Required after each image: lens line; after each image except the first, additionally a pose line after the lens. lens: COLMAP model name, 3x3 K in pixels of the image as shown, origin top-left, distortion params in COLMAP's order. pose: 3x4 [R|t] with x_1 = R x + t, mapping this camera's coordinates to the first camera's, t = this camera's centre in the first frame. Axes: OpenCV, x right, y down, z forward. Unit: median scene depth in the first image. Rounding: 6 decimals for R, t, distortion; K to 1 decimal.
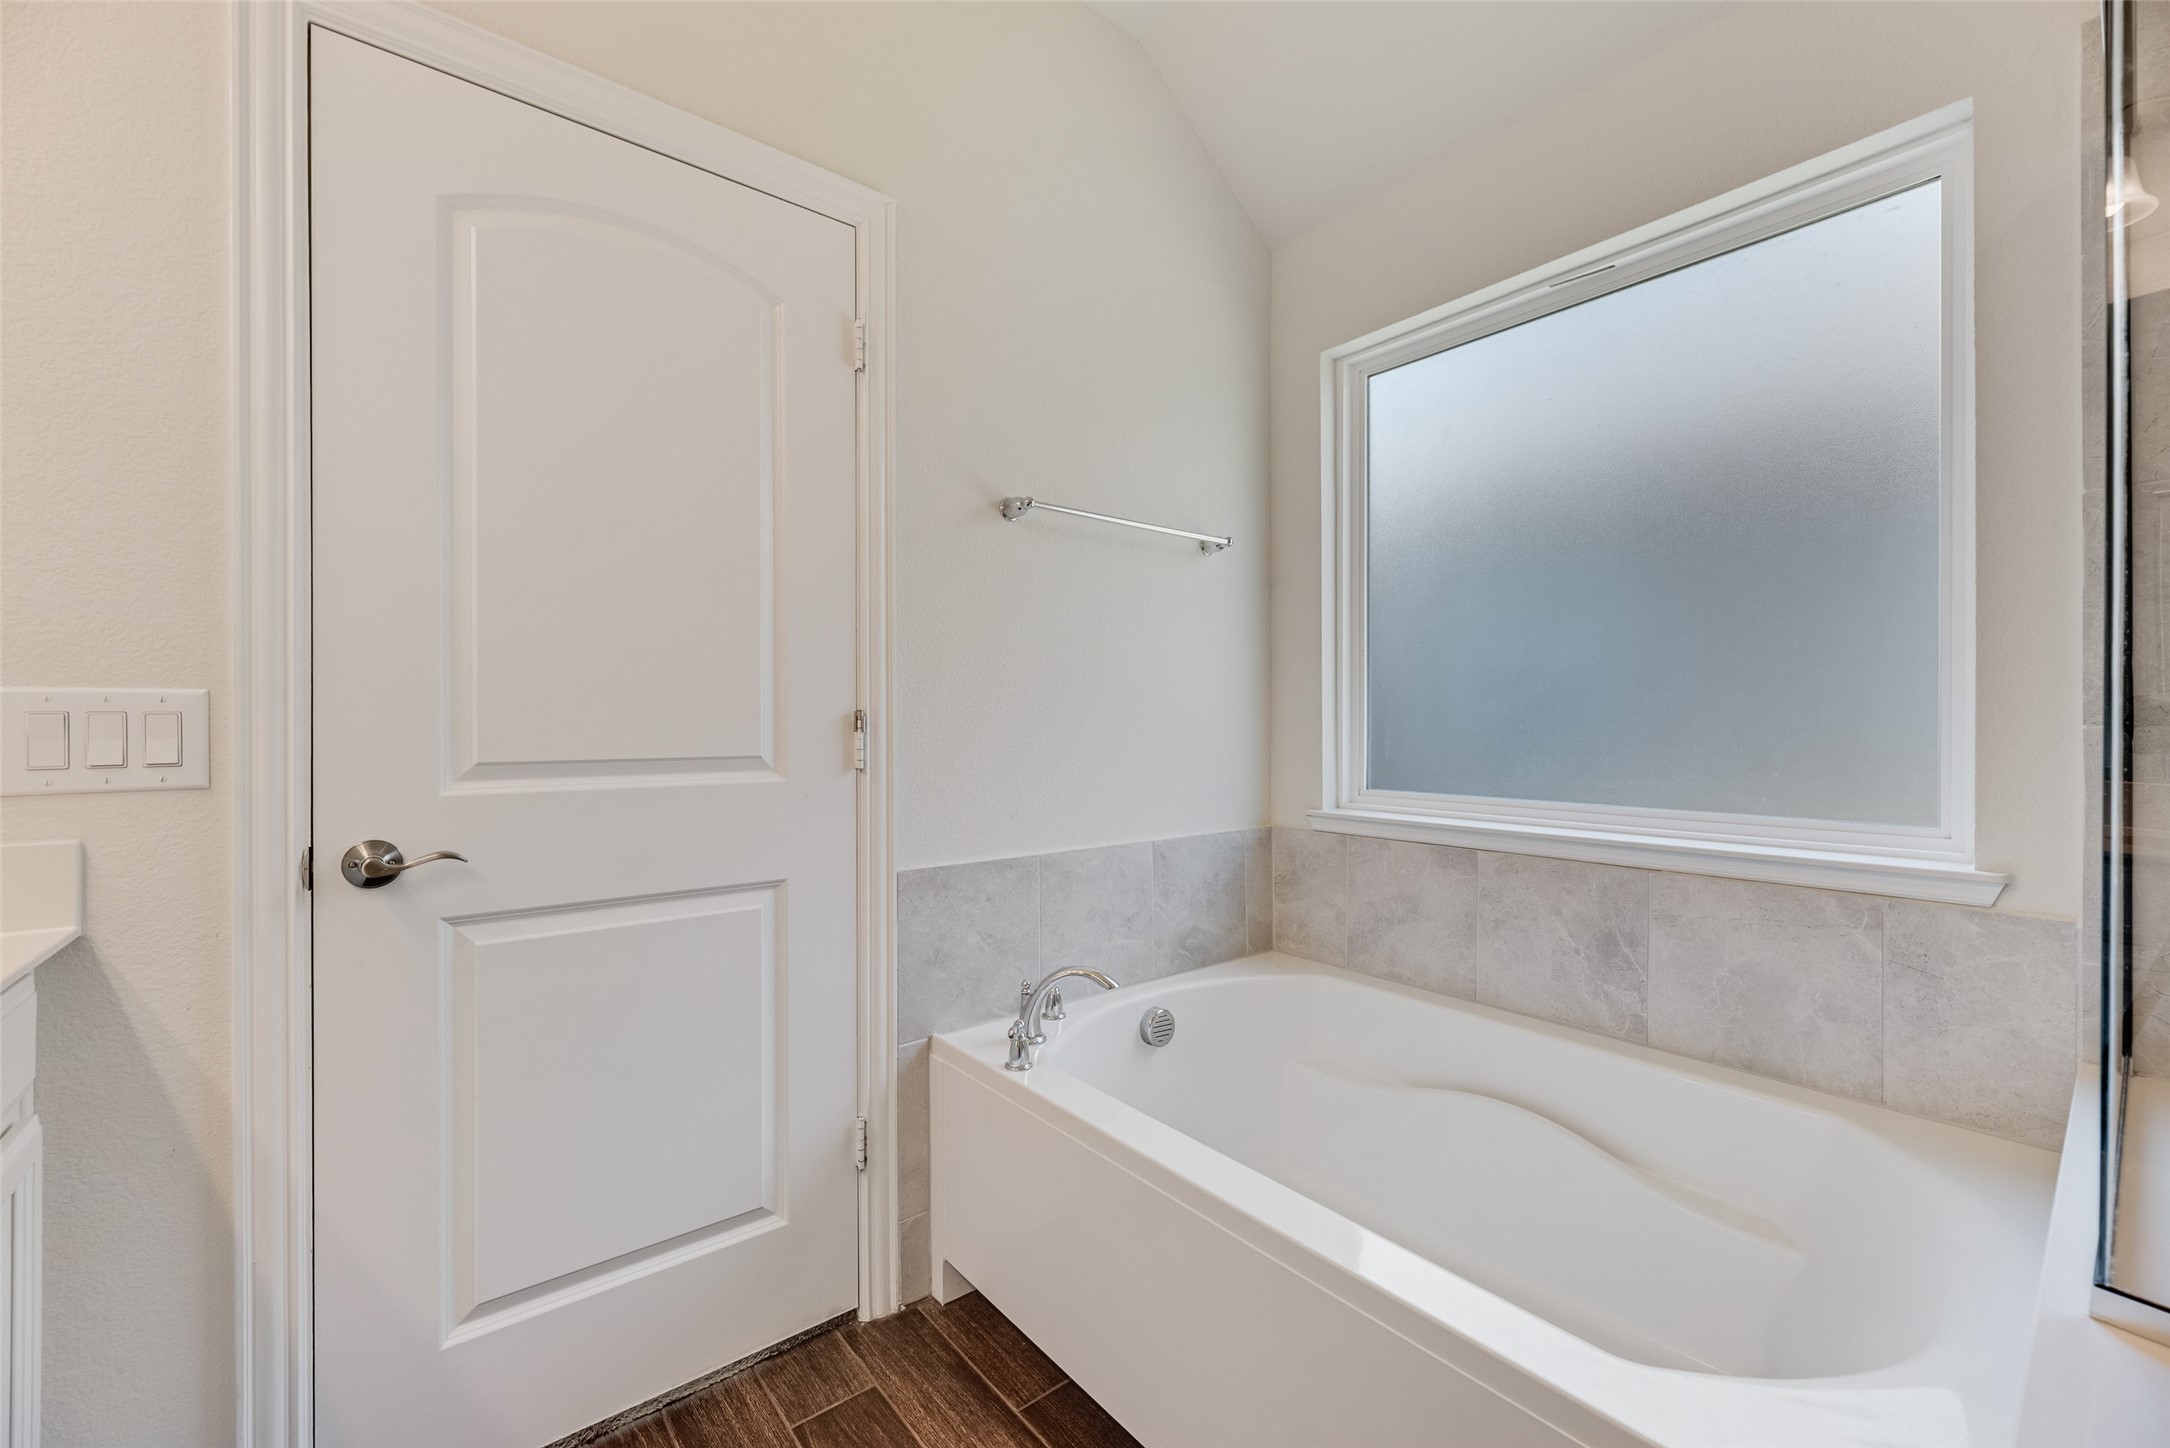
lens RADIAL K [[875.6, 0, 1086.7], [0, 875.6, 730.8], [0, 0, 1]] dist [0.005725, -0.000186]
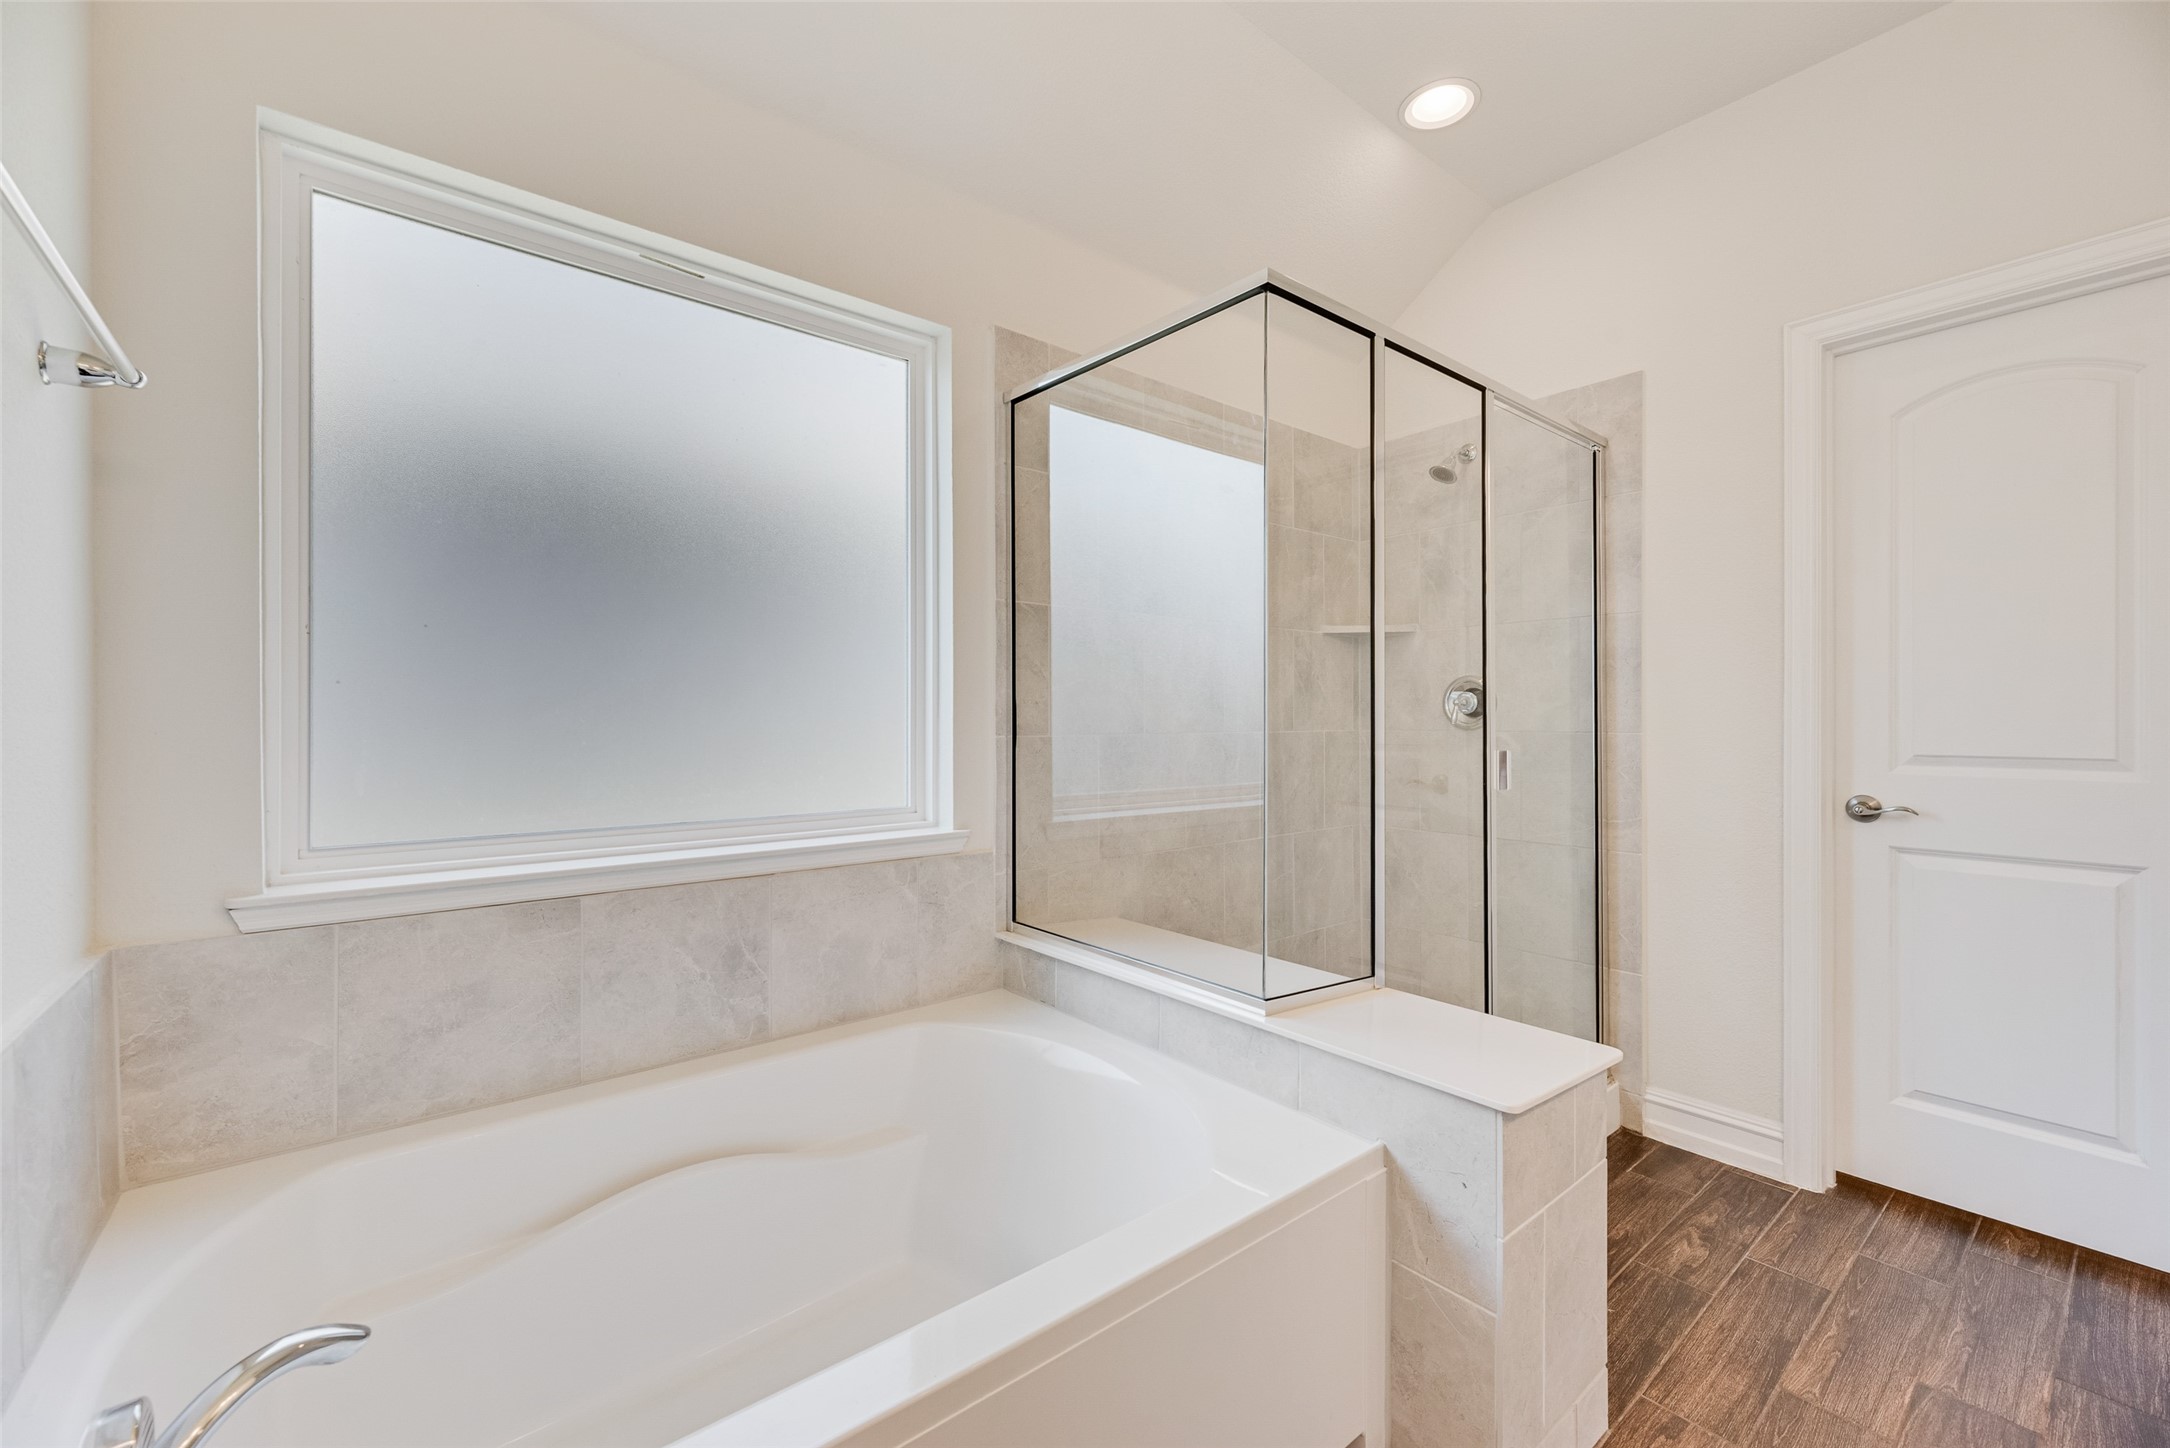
lens RADIAL K [[874.0, 0, 1087.3], [0, 874.0, 716.9], [0, 0, 1]] dist [0.000361, -0.000159]
pose [[-0.004900, -0.002746, 0.999984, -0.404808], [0.005037, 0.999983, 0.002770, -0.033471], [-0.999975, 0.005050, -0.004886, 0.591469]]
